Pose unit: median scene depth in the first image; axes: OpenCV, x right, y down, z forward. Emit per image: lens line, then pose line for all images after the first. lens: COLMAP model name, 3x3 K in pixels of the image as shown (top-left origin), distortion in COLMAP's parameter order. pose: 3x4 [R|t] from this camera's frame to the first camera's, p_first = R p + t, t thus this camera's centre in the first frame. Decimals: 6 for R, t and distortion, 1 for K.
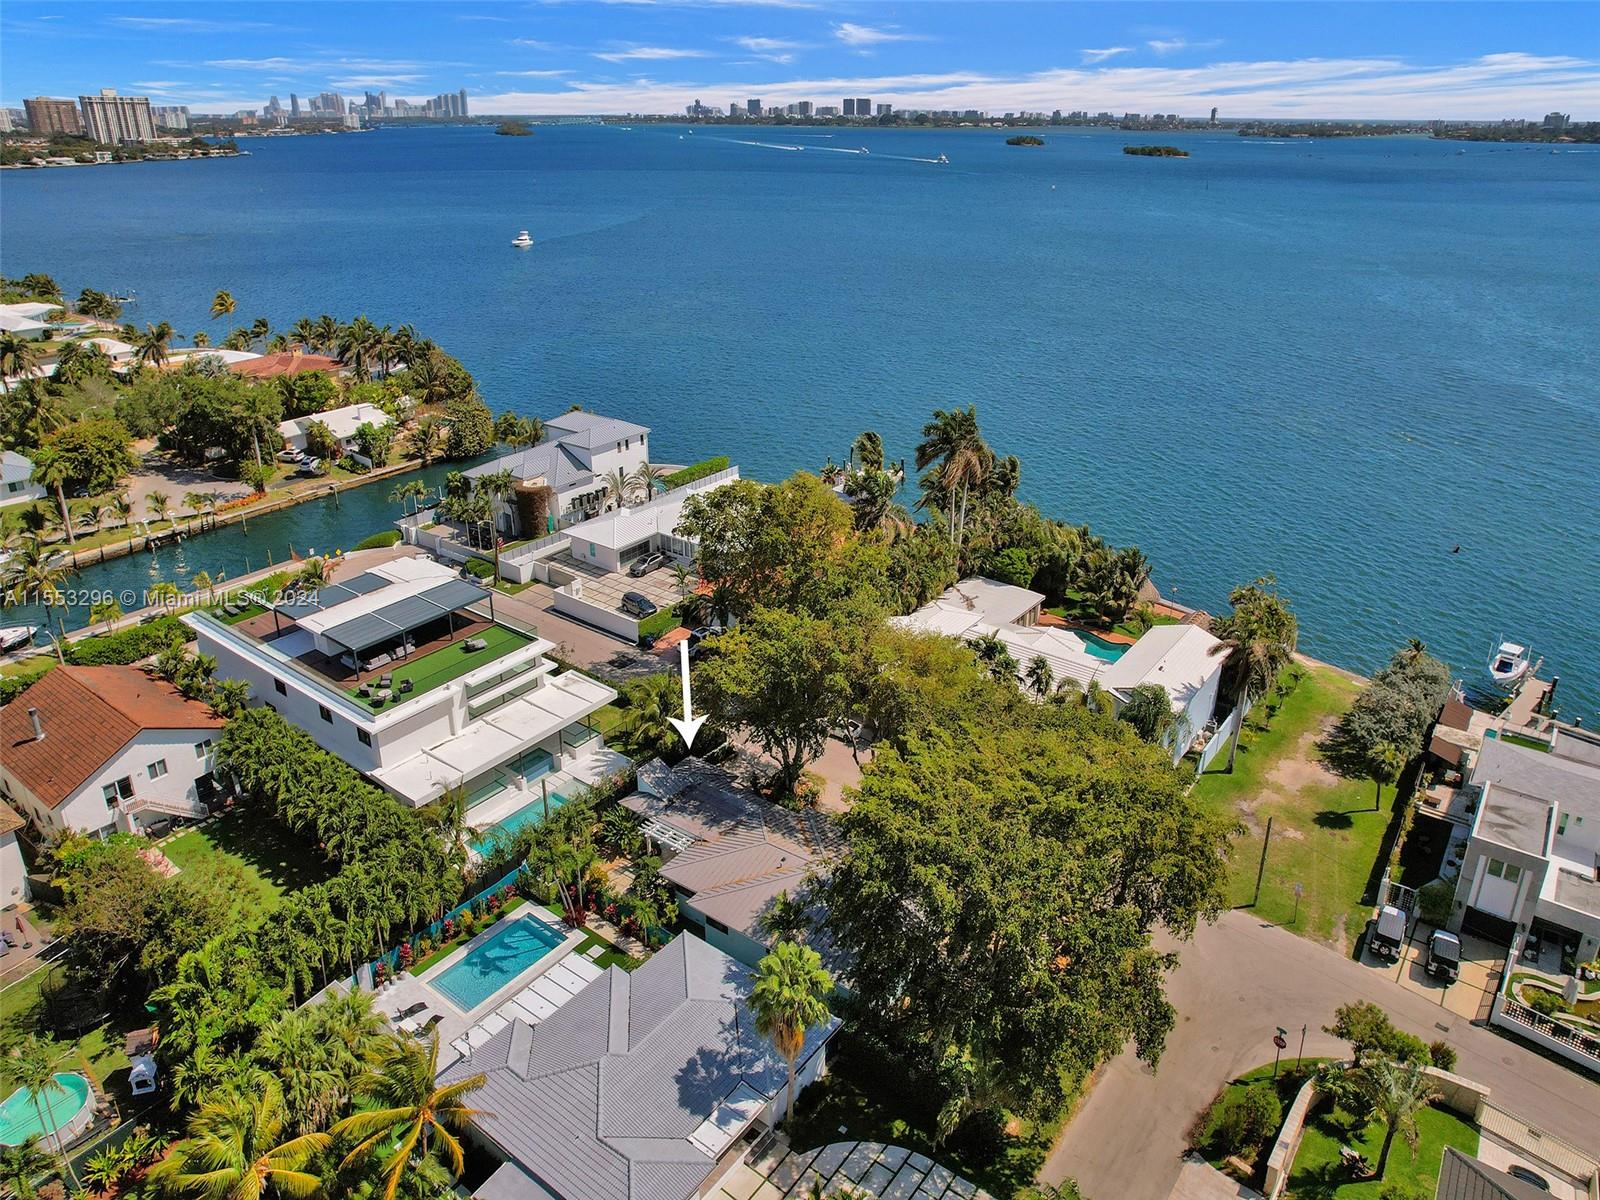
lens RADIAL K [[1011.8, 0, 829.3], [0, 1011.8, 651.3], [0, 0, 1]] dist [-0.050669, 0.034653]
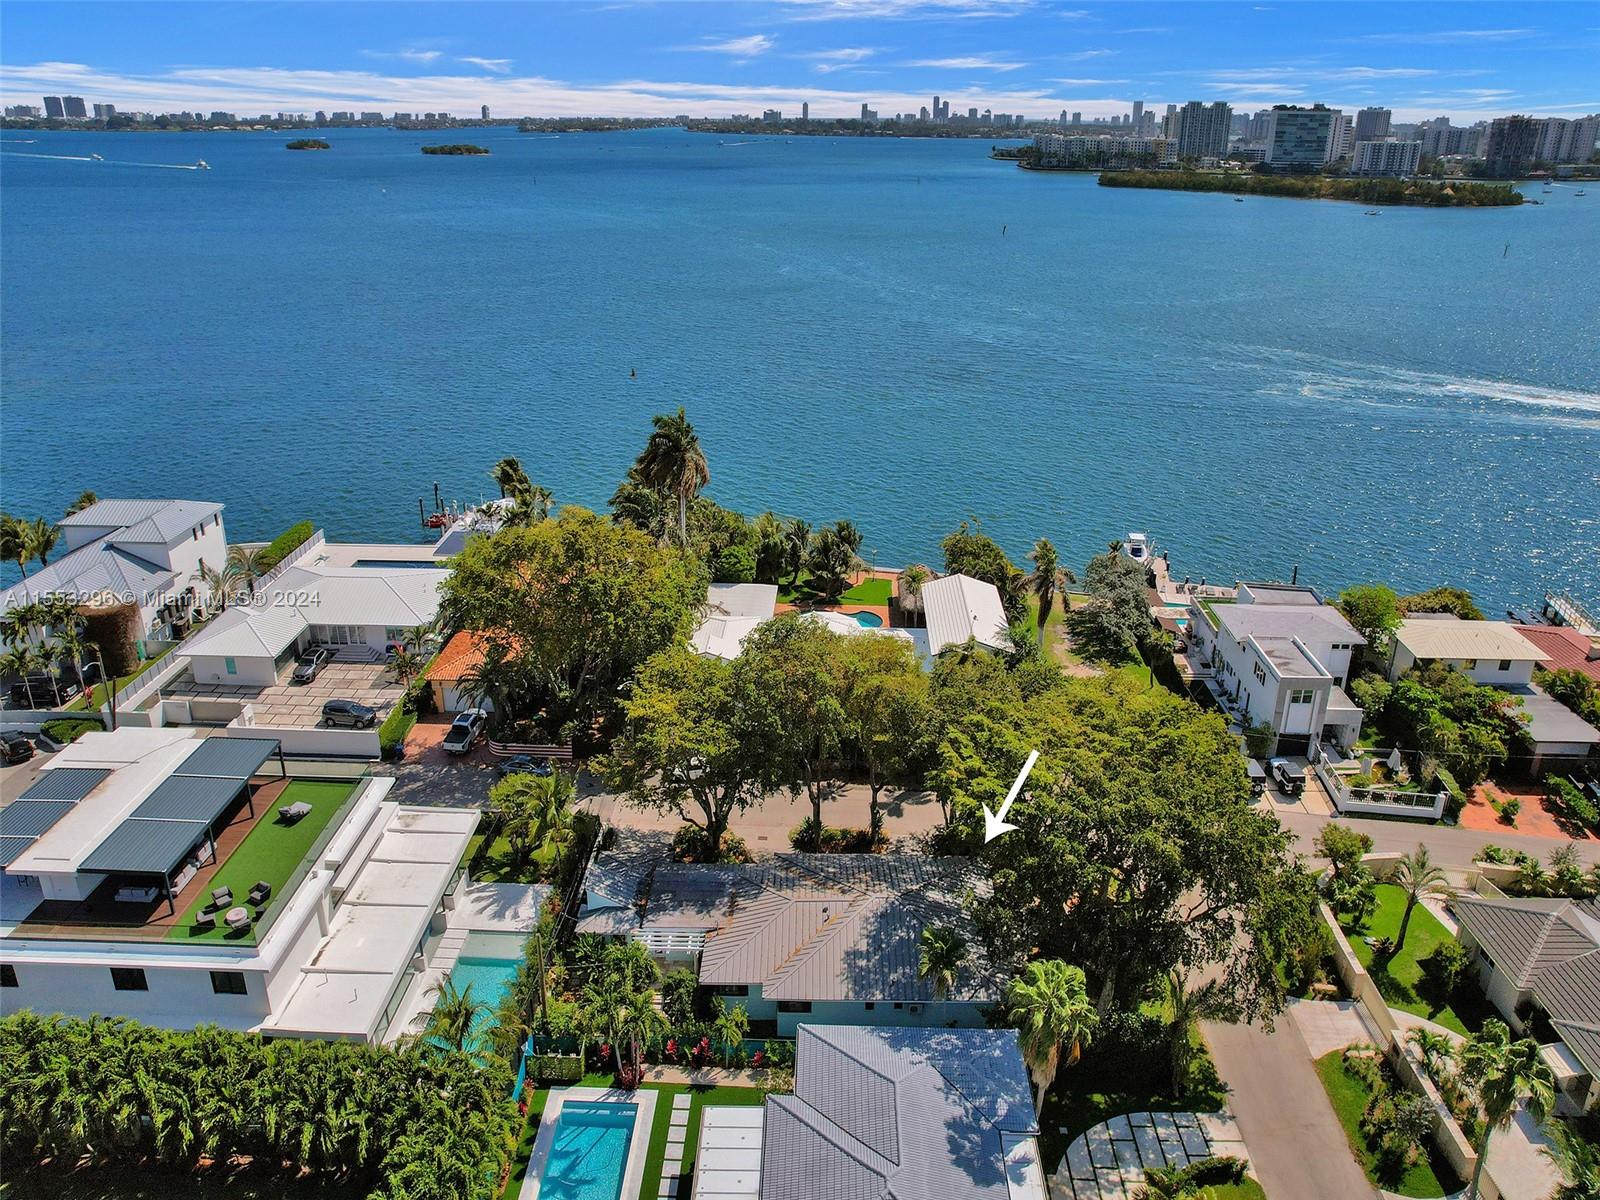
lens RADIAL K [[1039.1, 0, 818.0], [0, 1039.1, 595.3], [0, 0, 1]] dist [-0.046130, 0.001846]
pose [[0.823546, -0.235434, 0.516083, -0.332941], [0.263028, 0.964575, 0.020303, -0.064824], [-0.502581, 0.119024, 0.856298, 0.114727]]
